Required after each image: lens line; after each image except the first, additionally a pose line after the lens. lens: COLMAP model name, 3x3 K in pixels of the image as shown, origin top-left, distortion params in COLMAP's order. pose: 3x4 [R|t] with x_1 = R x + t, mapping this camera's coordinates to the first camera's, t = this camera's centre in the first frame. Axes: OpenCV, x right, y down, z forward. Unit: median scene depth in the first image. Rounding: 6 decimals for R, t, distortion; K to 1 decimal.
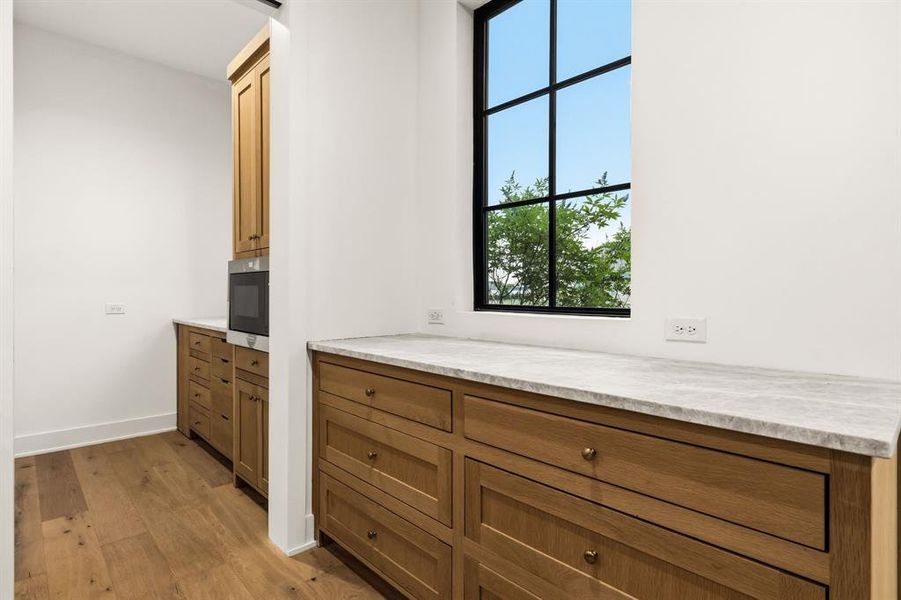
lens RADIAL K [[458.2, 0, 445.8], [0, 458.2, 298.9], [0, 0, 1]] dist [-0.017567, -0.000048]
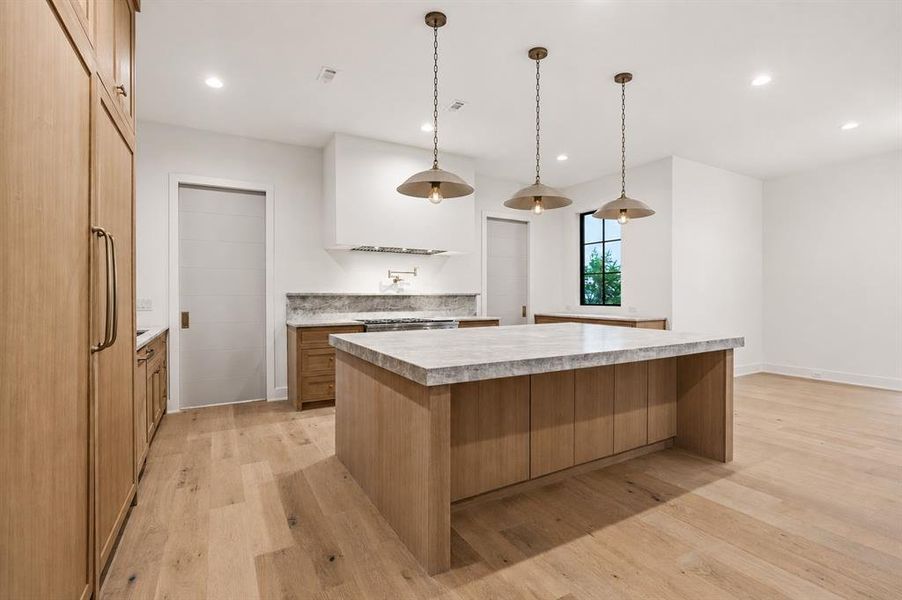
lens RADIAL K [[416.1, 0, 449.1], [0, 416.1, 295.4], [0, 0, 1]] dist [-0.000543, -0.000236]
pose [[0.972768, -0.004721, -0.231733, -0.165322], [0.001764, 0.999914, -0.012966, -0.008563], [0.231774, 0.012204, 0.972693, -2.147689]]
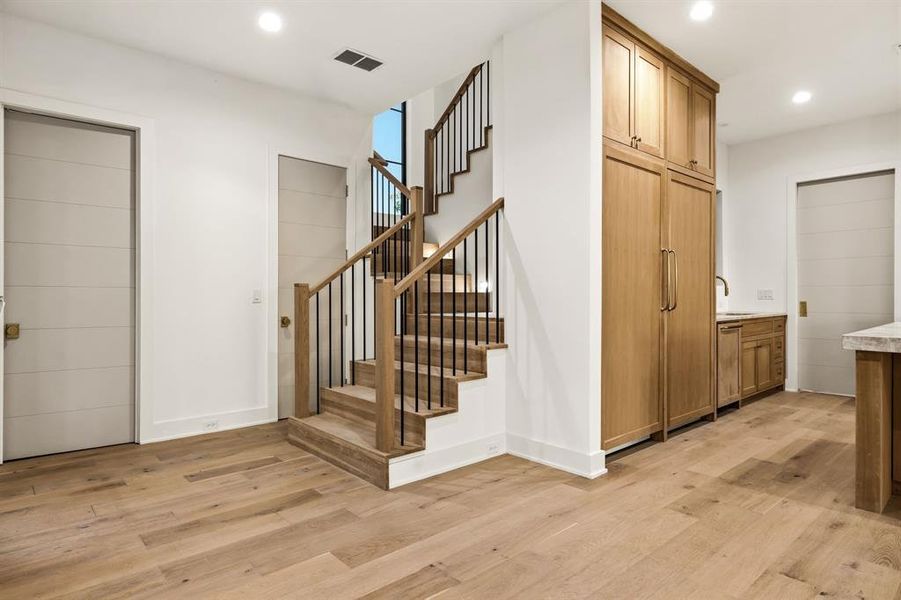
lens RADIAL K [[533.4, 0, 439.0], [0, 533.4, 295.4], [0, 0, 1]] dist [0.011788, 0.001014]
pose [[-0.011945, 0.000336, -0.999929, 0.873053], [-0.015825, 0.999875, 0.000525, 0.037962], [0.999803, 0.015830, -0.011938, -2.334662]]
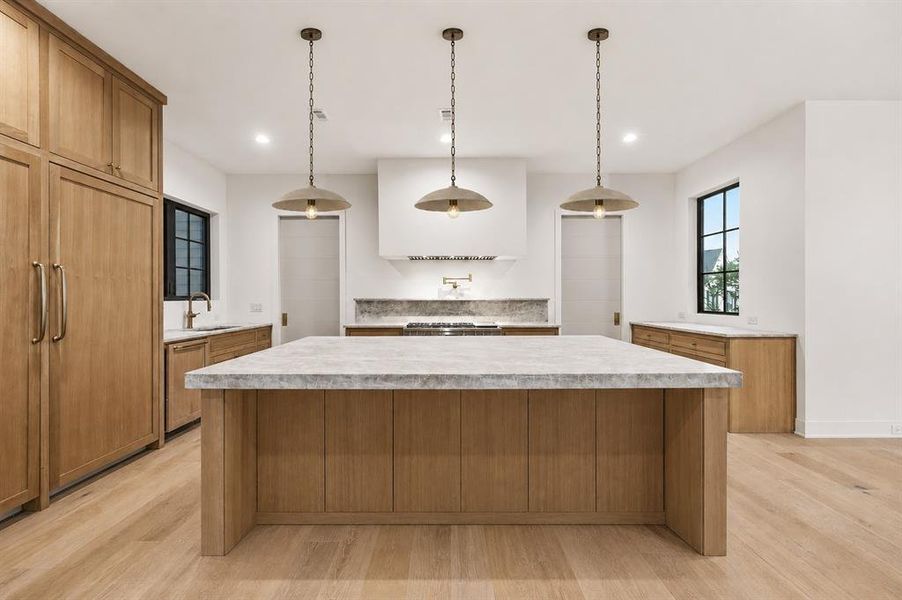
lens RADIAL K [[389.2, 0, 448.8], [0, 389.2, 295.6], [0, 0, 1]] dist [-0.000767, -0.000145]
pose [[0.732161, -0.008346, -0.681081, 0.544189], [-0.004338, 0.999848, -0.016915, -0.030800], [0.681118, 0.015339, 0.732013, -1.624732]]
